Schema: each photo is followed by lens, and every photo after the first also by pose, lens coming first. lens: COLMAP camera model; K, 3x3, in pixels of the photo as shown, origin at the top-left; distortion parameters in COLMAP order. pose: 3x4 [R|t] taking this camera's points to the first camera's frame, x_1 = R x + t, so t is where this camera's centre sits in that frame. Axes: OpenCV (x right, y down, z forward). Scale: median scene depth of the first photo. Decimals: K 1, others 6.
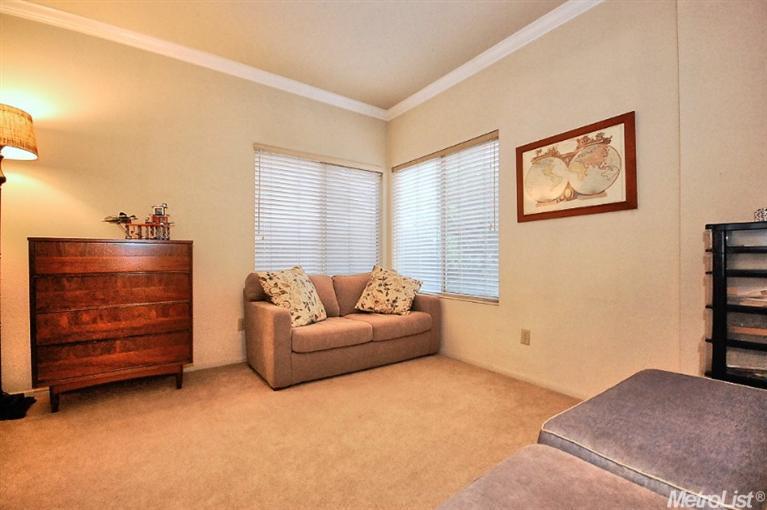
lens RADIAL K [[348.3, 0, 383.5], [0, 348.3, 255.0], [0, 0, 1]] dist [0.000519, 0.000021]
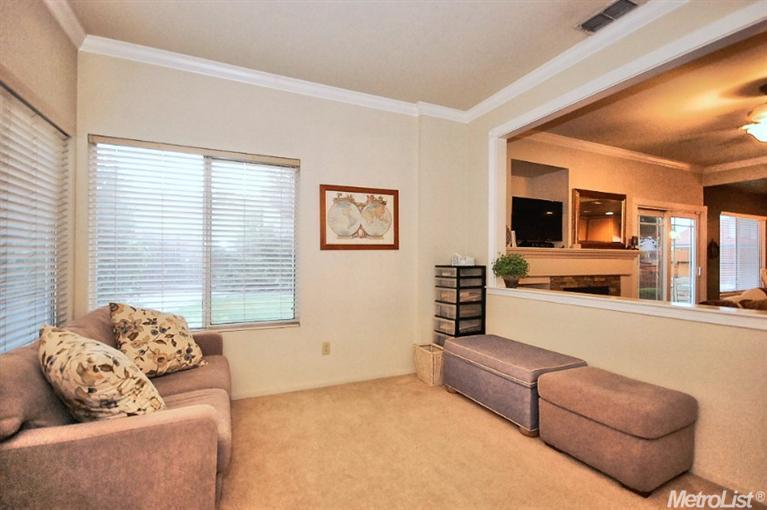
lens RADIAL K [[348.8, 0, 383.5], [0, 348.8, 255.0], [0, 0, 1]] dist [-0.001001, -0.000077]
pose [[0.182185, 0.010529, 0.983208, -0.769501], [-0.016758, 0.999831, -0.007602, -0.078694], [-0.983121, -0.015091, 0.182331, 0.644812]]
